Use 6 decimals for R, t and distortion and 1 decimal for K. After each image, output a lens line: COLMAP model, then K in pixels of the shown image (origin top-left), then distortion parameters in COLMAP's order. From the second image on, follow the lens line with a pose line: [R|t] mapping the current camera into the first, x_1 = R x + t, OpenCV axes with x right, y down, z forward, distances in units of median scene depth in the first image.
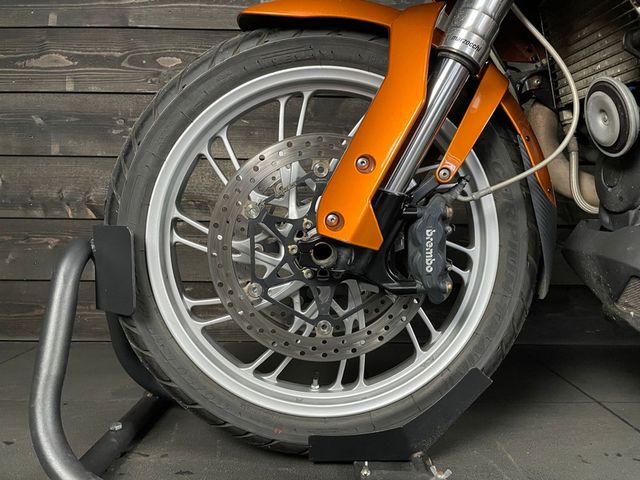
lens RADIAL K [[487.6, 0, 324.1], [0, 487.6, 241.4], [0, 0, 1]] dist [0.069157, -0.079730]
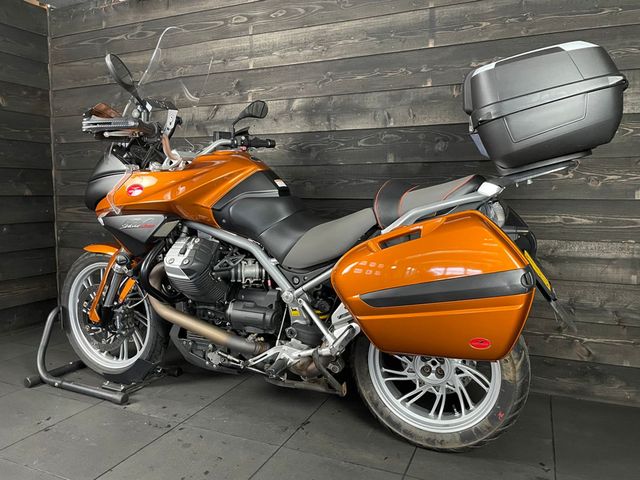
lens RADIAL K [[487.6, 0, 323.7], [0, 487.6, 235.8], [0, 0, 1]] dist [0.069157, -0.079730]
pose [[0.911597, 0.027464, -0.410166, 1.347429], [-0.016915, 0.999427, 0.029325, -0.328124], [0.410736, -0.019795, 0.911539, -0.713126]]
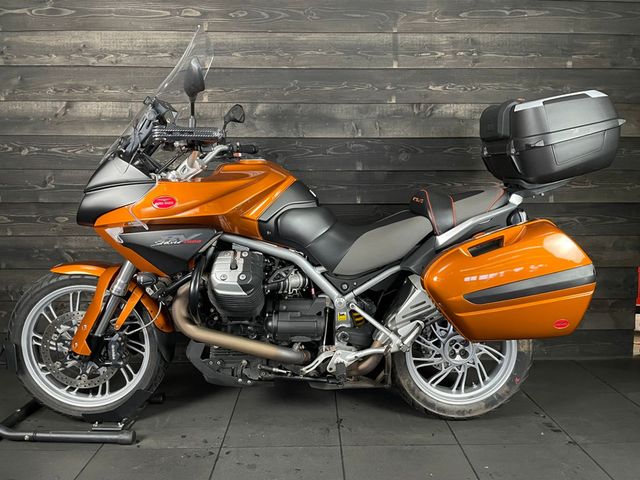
lens RADIAL K [[487.6, 0, 323.5], [0, 487.6, 236.5], [0, 0, 1]] dist [0.069157, -0.079730]
pose [[0.999905, -0.011232, 0.007938, 0.681394], [0.010879, 0.999007, 0.043199, -0.369493], [-0.008415, -0.043109, 0.999035, -0.917577]]
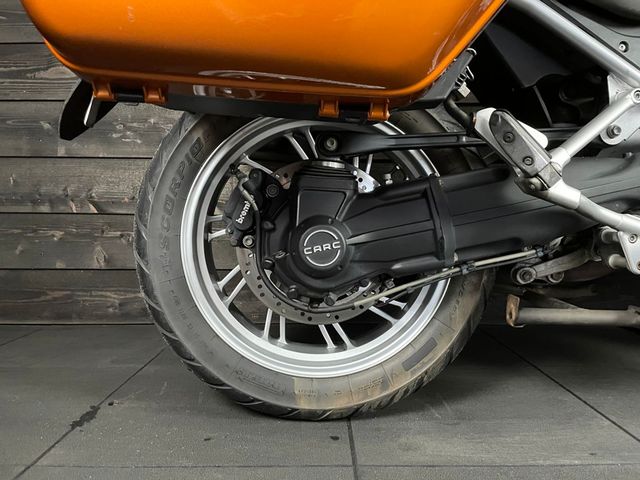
lens RADIAL K [[487.6, 0, 324.0], [0, 487.6, 237.5], [0, 0, 1]] dist [0.069157, -0.079730]
pose [[0.999994, -0.003130, 0.001786, 0.046041], [0.003177, 0.999623, -0.027282, 0.040644], [-0.001700, 0.027287, 0.999626, -0.110388]]
